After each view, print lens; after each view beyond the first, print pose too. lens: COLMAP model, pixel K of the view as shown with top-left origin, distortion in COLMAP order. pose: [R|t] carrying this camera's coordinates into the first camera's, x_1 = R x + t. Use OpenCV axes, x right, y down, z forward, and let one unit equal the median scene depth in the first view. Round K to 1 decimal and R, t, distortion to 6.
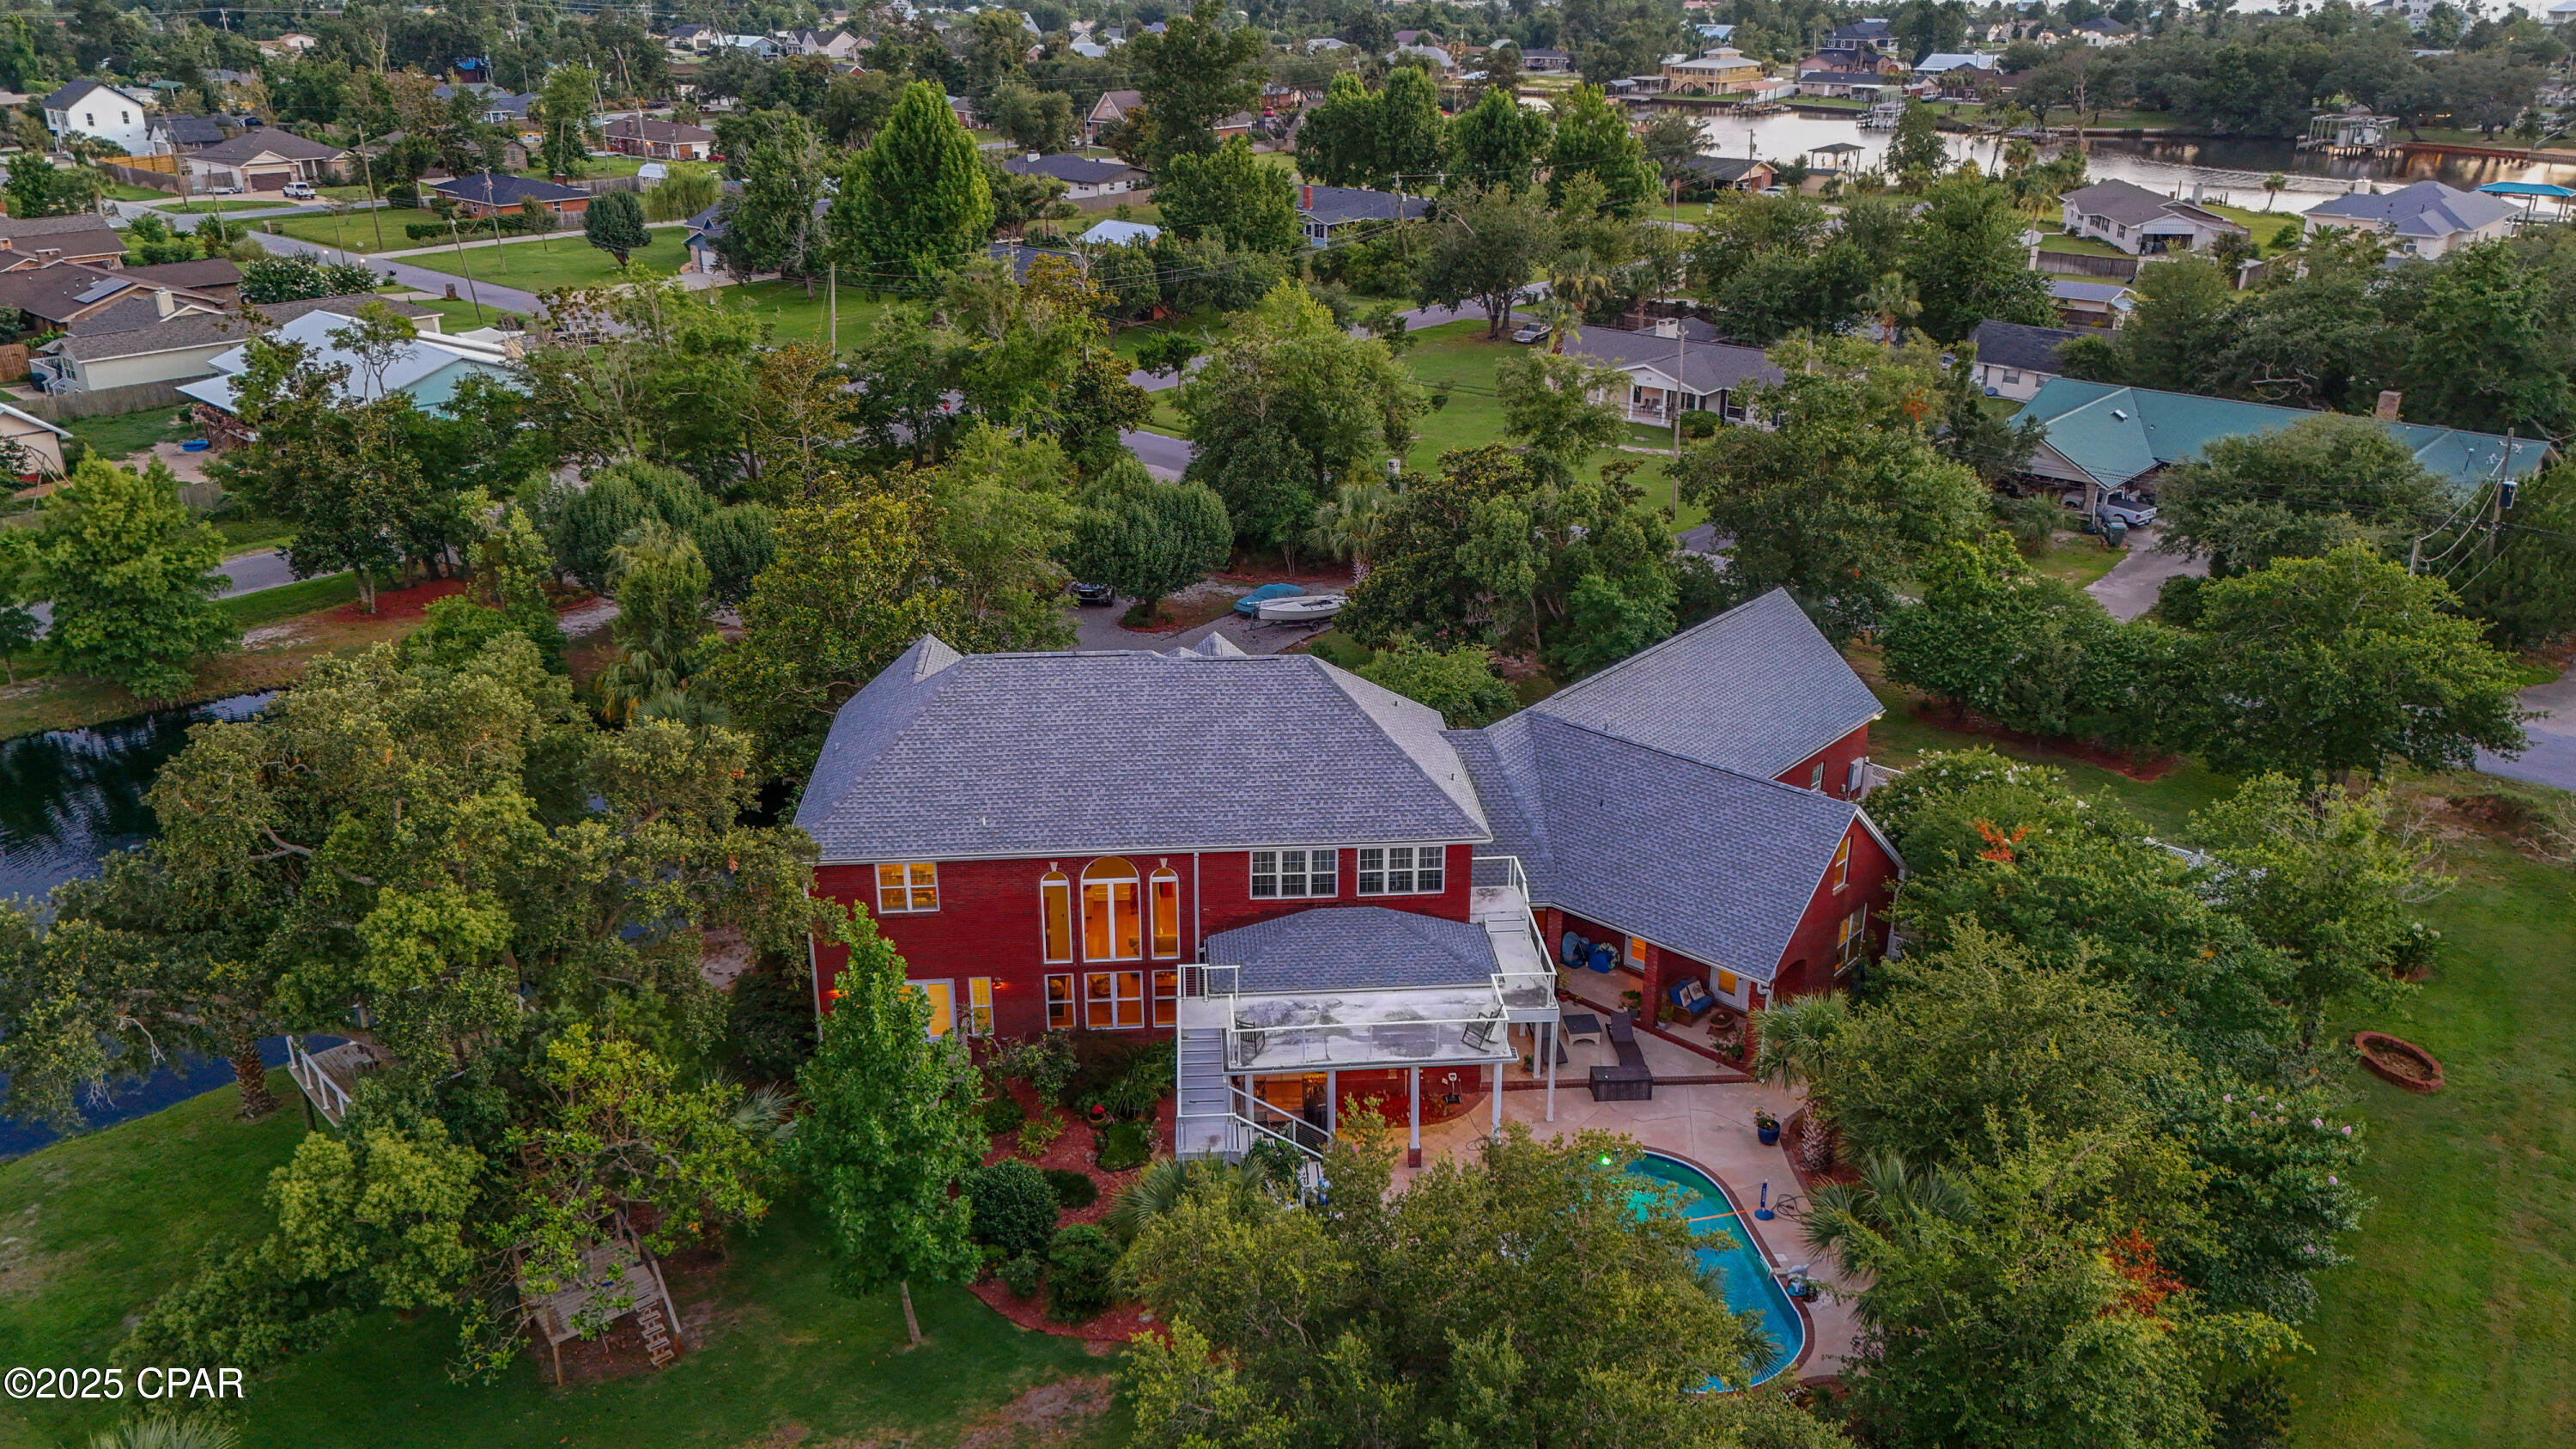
lens RADIAL K [[1890.0, 0, 1281.9], [0, 1890.0, 719.6], [0, 0, 1]] dist [0.074692, -0.067212]
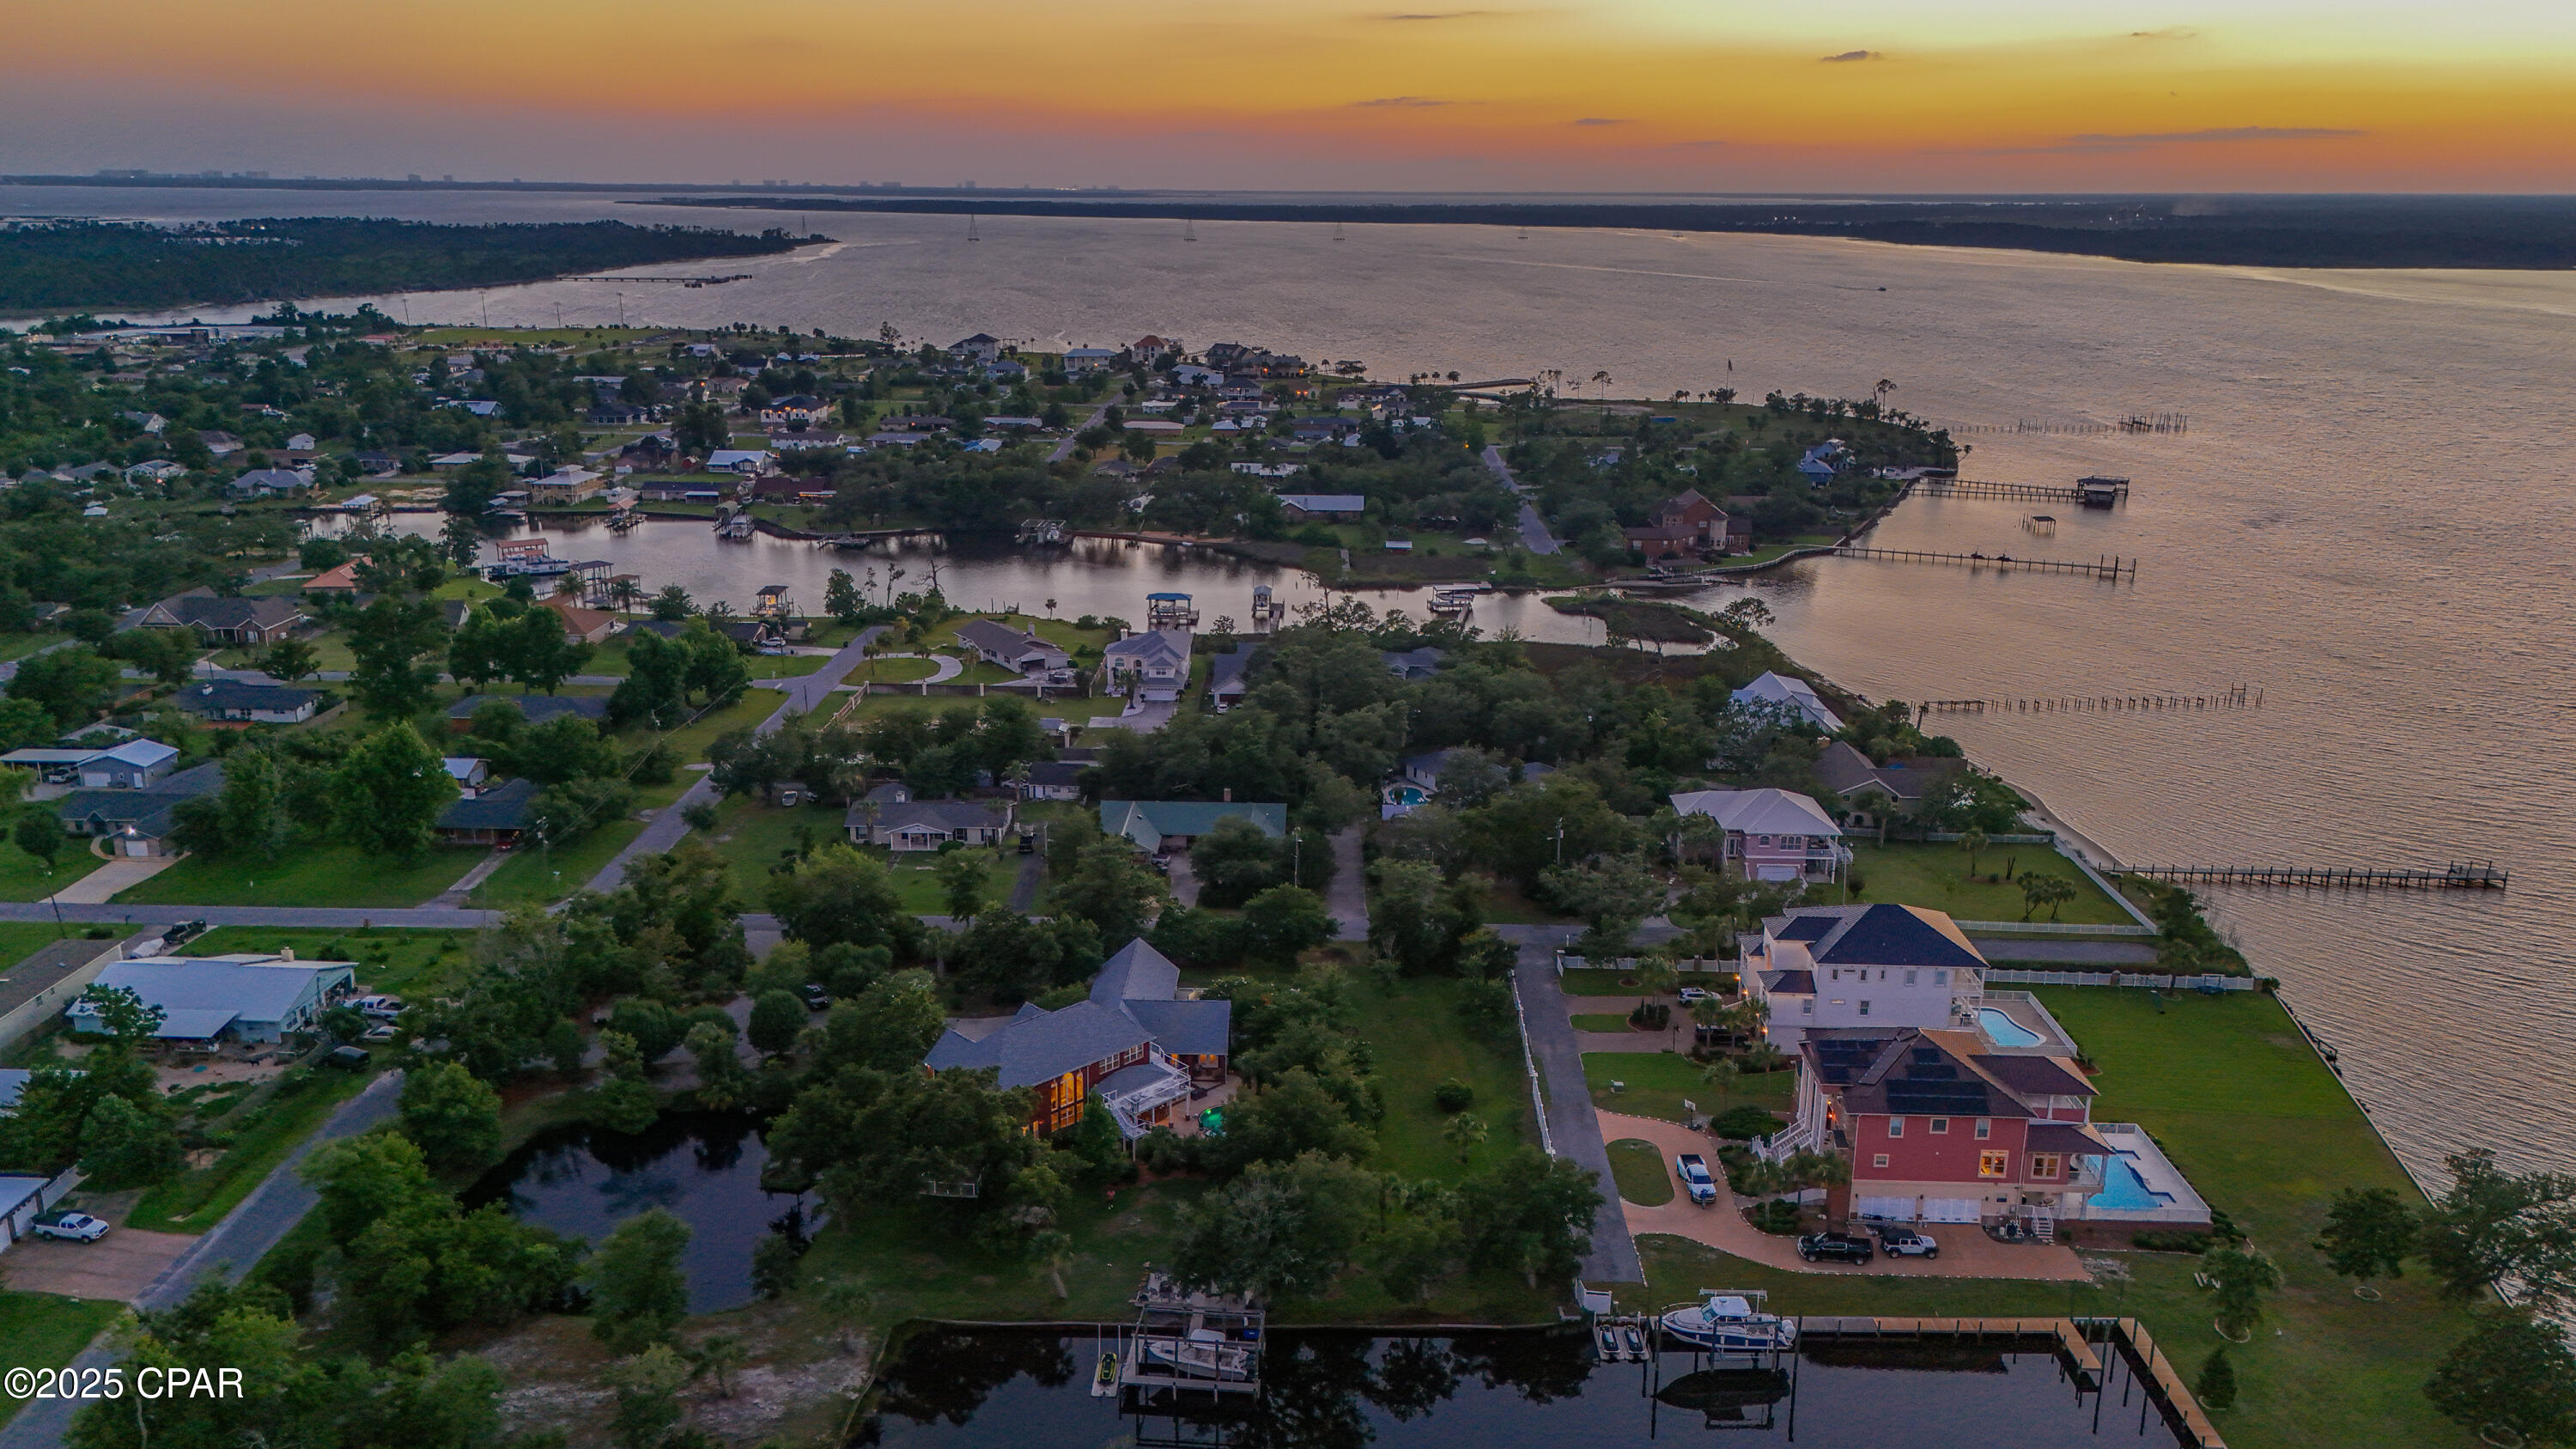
lens RADIAL K [[1898.4, 0, 1280.3], [0, 1898.4, 711.2], [0, 0, 1]] dist [0.076087, -0.066399]
pose [[0.765834, -0.164074, 0.621754, -1.301983], [0.232313, 0.972191, -0.029596, -0.264120], [-0.599607, 0.167107, 0.782653, -1.450872]]
